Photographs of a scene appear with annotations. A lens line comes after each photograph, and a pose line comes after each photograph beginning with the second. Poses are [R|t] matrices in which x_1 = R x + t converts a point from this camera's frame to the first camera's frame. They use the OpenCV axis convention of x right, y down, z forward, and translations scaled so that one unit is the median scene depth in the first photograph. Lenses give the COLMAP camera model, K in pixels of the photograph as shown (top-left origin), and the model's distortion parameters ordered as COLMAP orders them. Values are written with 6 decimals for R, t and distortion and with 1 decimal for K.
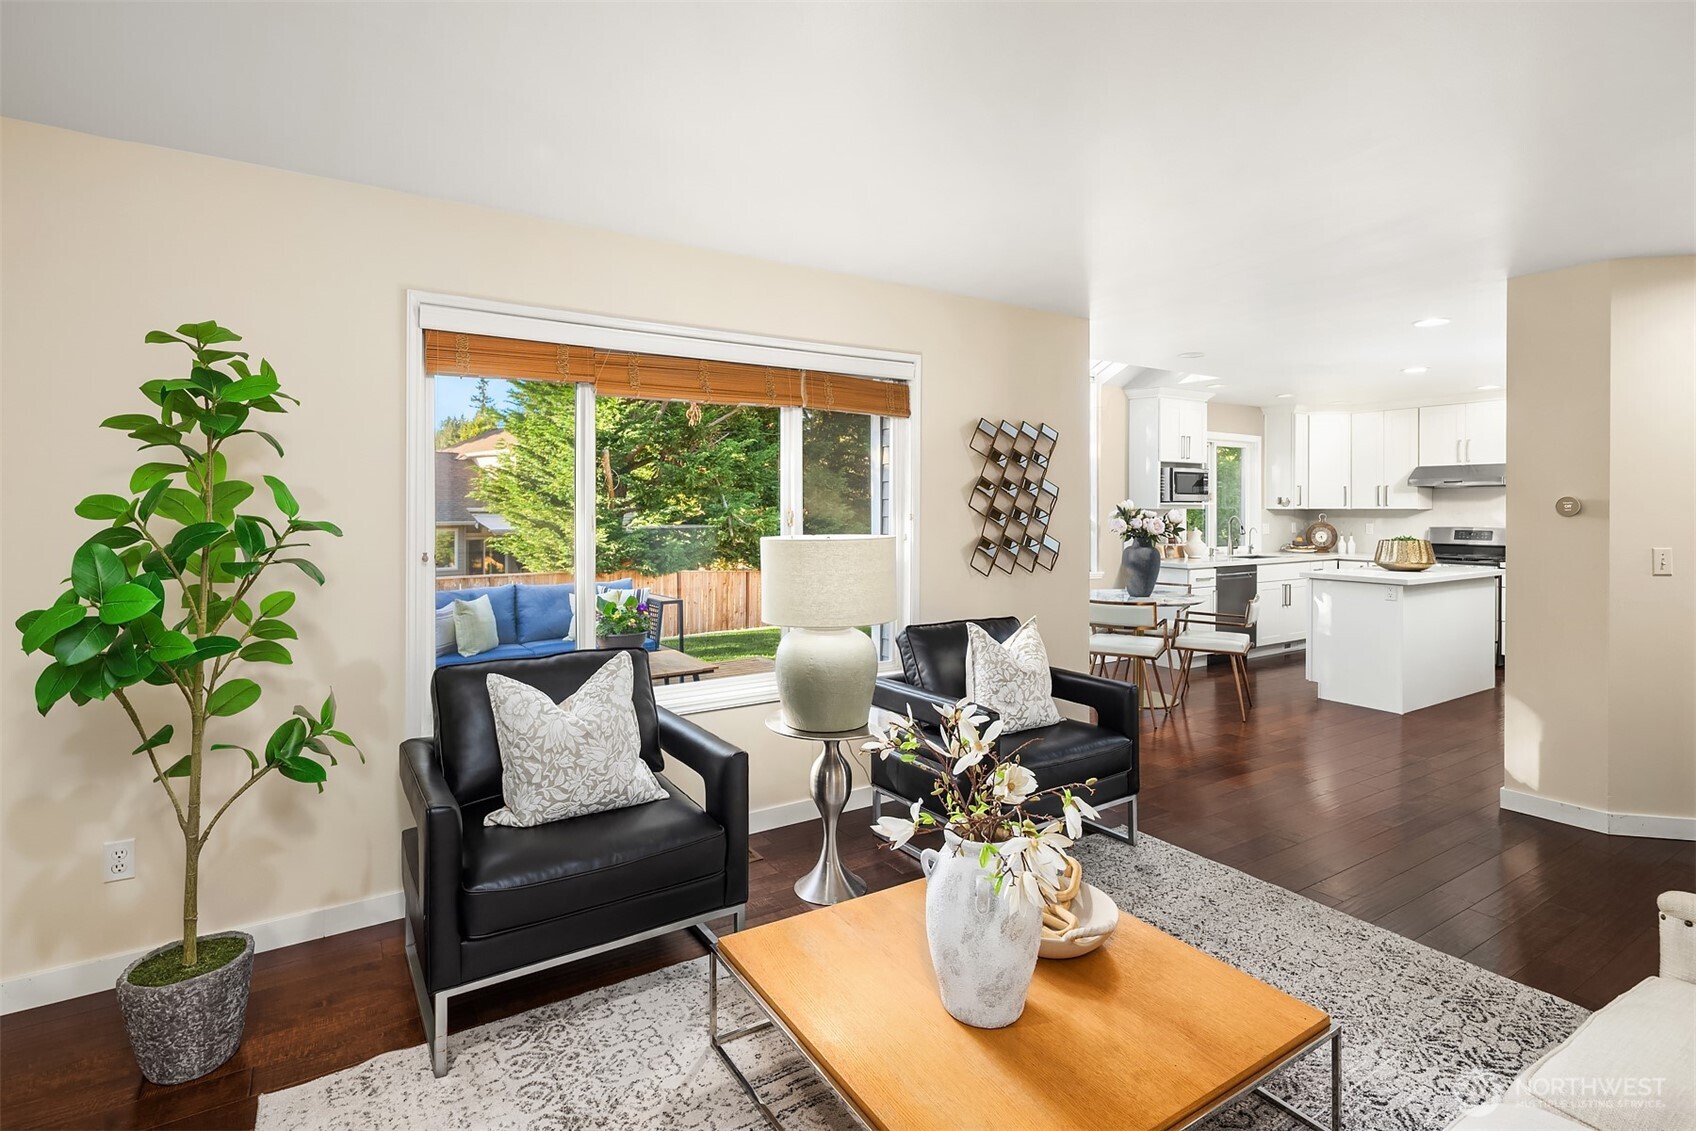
lens RADIAL K [[825.4, 0, 850.9], [0, 825.4, 542.9], [0, 0, 1]] dist [-0.000401, -0.000283]
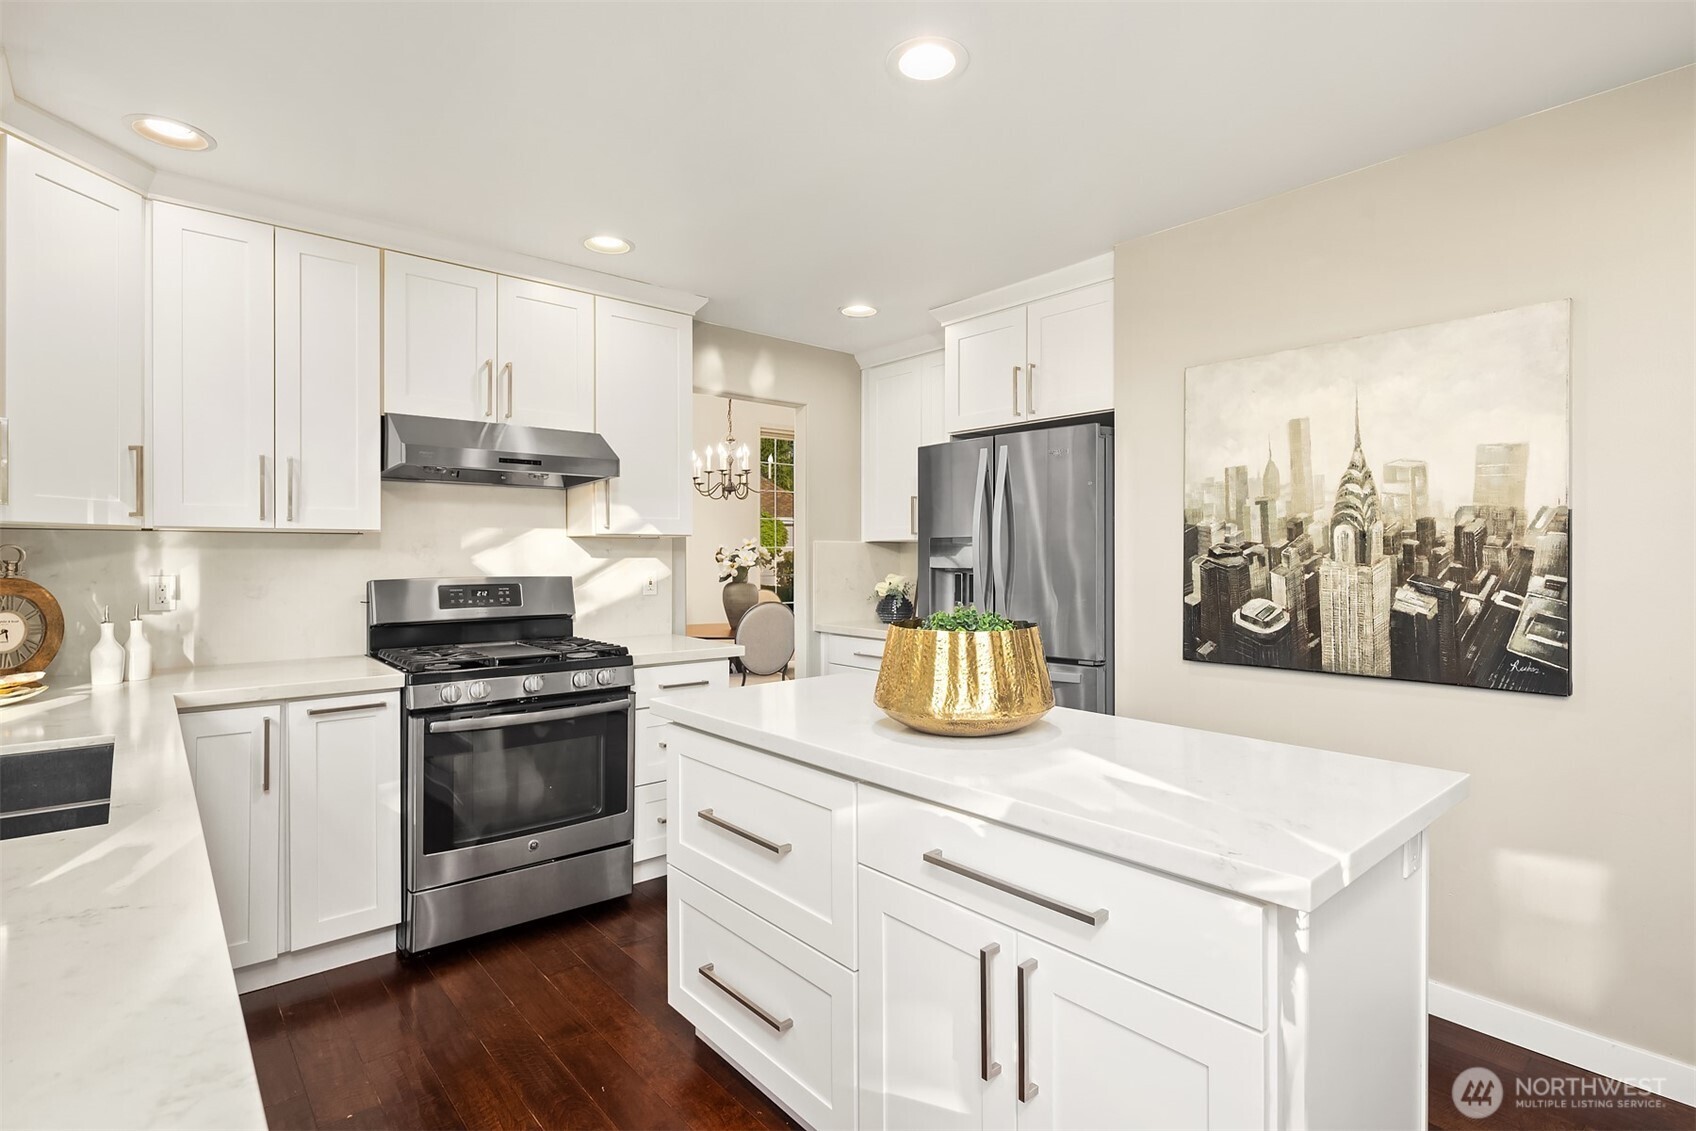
lens RADIAL K [[831.6, 0, 848.0], [0, 831.6, 565.5], [0, 0, 1]] dist [0.000147, 0.000362]
pose [[-0.134571, -0.016903, 0.990760, 0.306258], [0.038889, 0.998994, 0.022326, -0.026773], [-0.990141, 0.041534, -0.133778, 0.854933]]
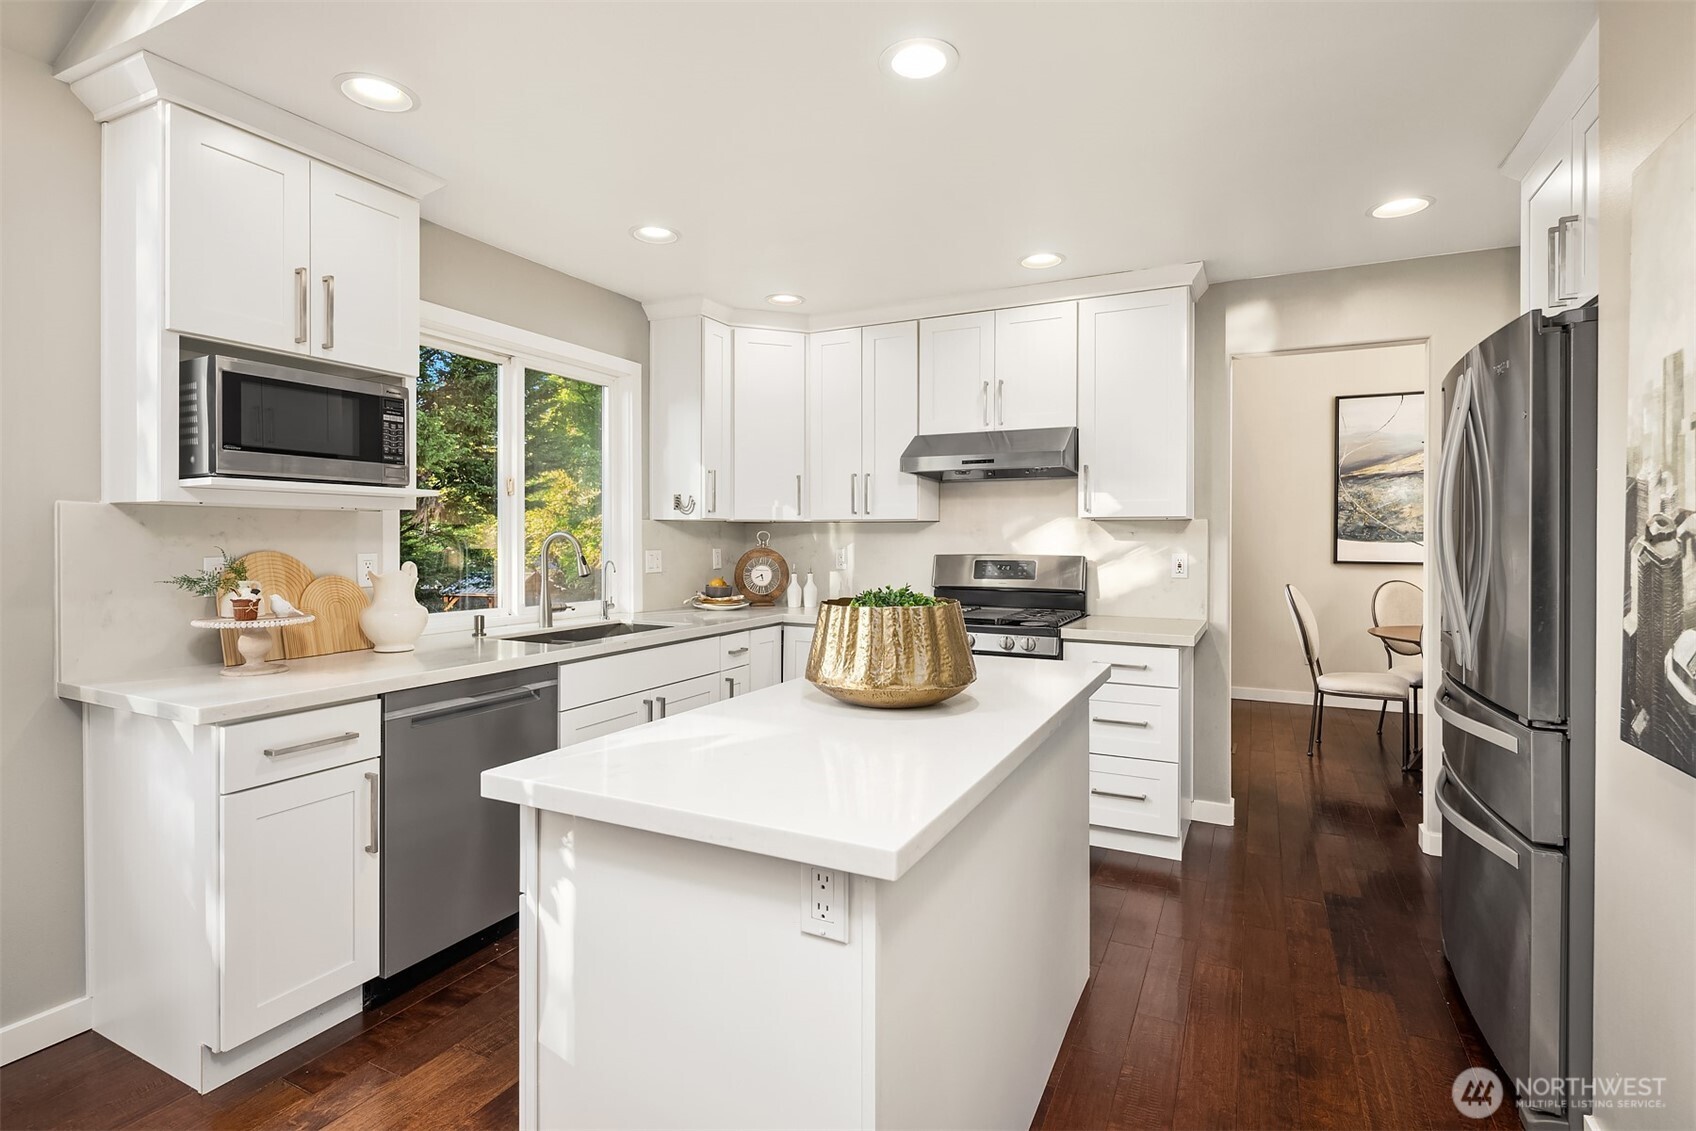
lens RADIAL K [[825.4, 0, 850.9], [0, 825.4, 542.9], [0, 0, 1]] dist [-0.000401, -0.000283]
pose [[0.863671, 0.000115, 0.504056, 0.401343], [0.015917, 0.999495, -0.027501, -0.014112], [-0.503805, 0.031775, 0.863233, 0.590834]]
